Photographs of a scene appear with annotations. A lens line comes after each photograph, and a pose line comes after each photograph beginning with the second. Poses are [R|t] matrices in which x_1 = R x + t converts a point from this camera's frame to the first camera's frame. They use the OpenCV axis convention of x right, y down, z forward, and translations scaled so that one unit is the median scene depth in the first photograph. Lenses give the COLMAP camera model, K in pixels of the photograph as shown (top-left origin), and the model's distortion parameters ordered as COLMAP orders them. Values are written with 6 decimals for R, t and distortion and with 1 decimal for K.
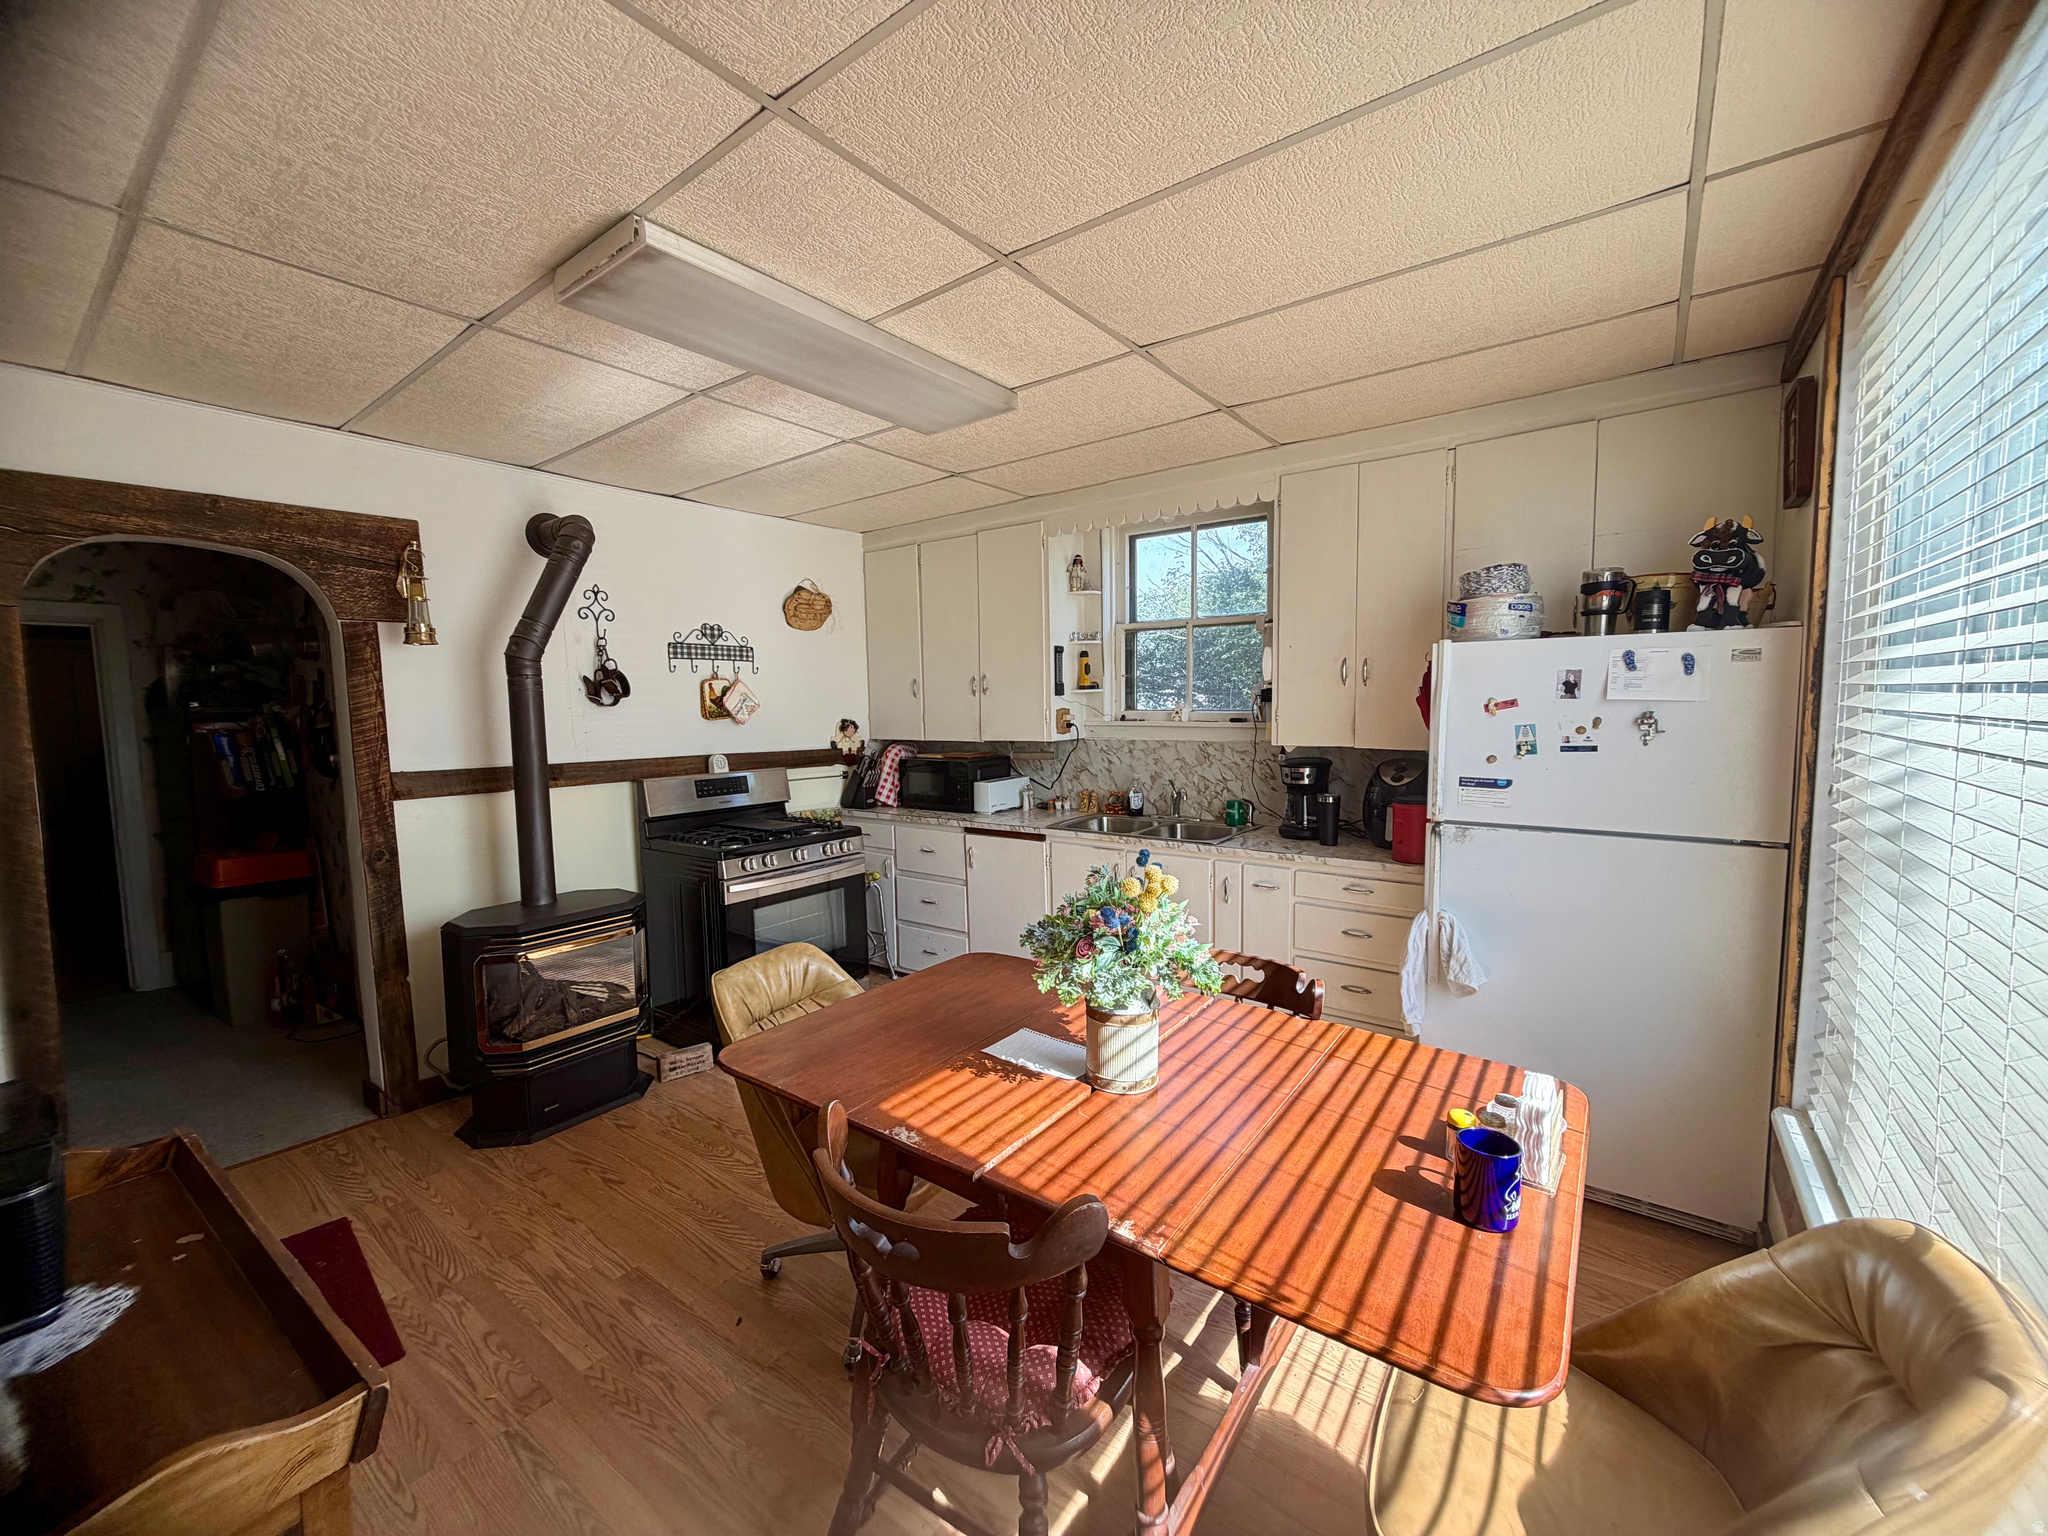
lens RADIAL K [[817.3, 0, 1020.1], [0, 817.3, 768.2], [0, 0, 1]] dist [-0.000900, 0.000721]
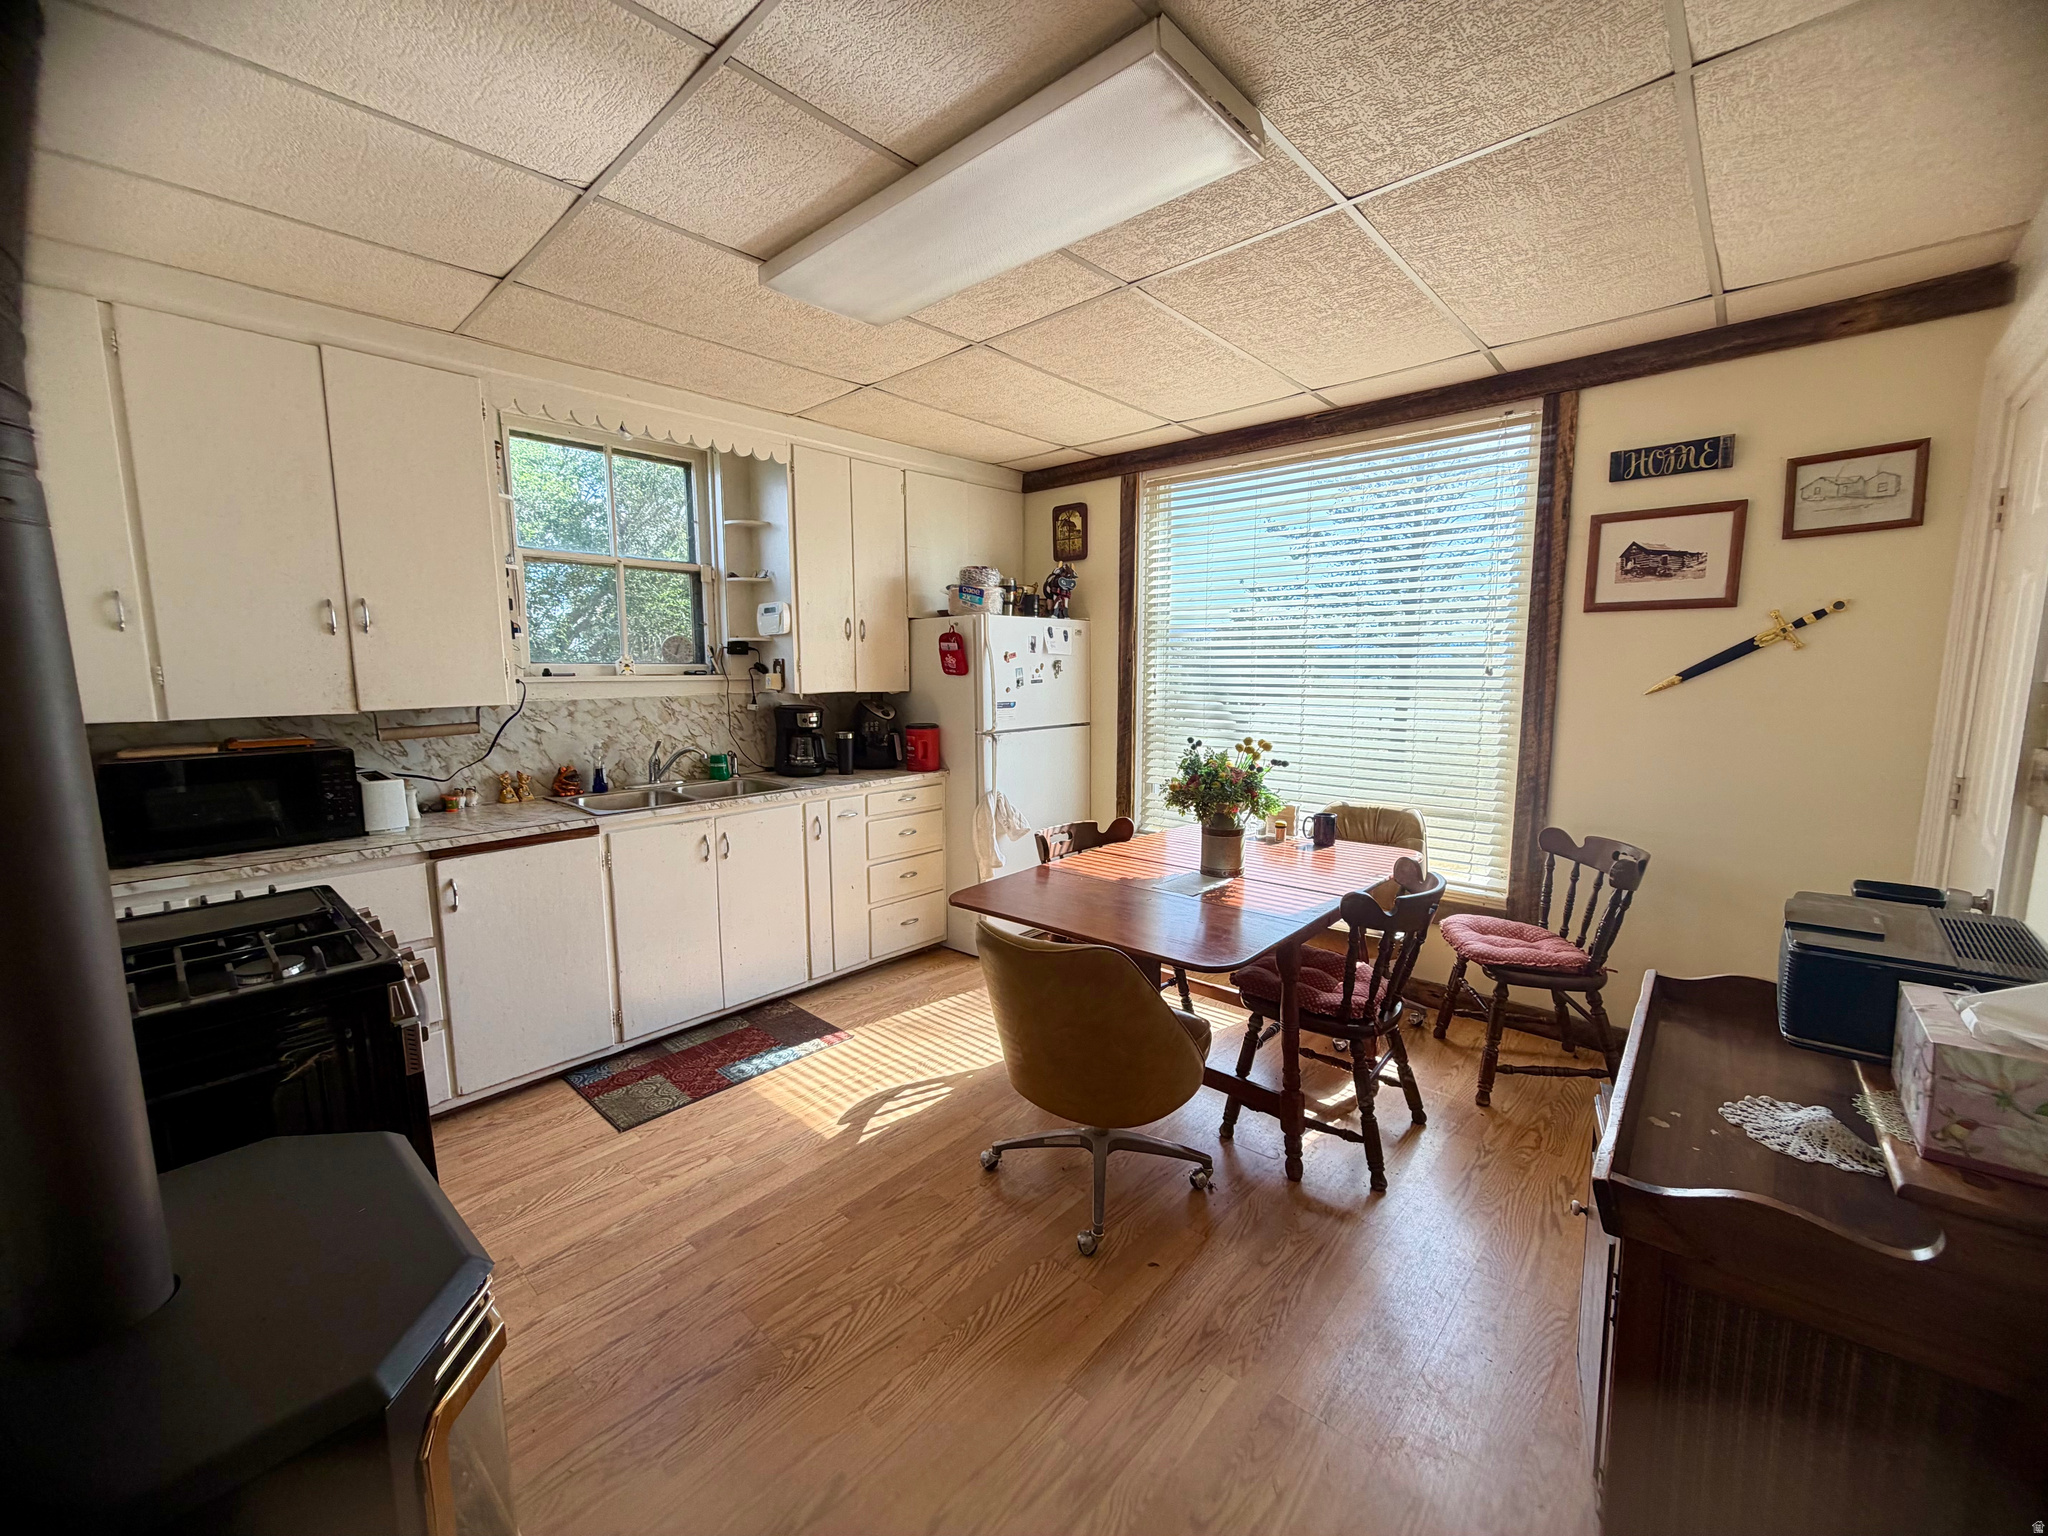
lens RADIAL K [[817.3, 0, 1023.9], [0, 817.3, 771.3], [0, 0, 1]] dist [-0.000900, 0.000721]
pose [[0.089483, -0.118993, 0.988855, -0.720515], [0.084588, 0.990158, 0.111495, -0.020291], [-0.992390, 0.073668, 0.098668, 0.576745]]
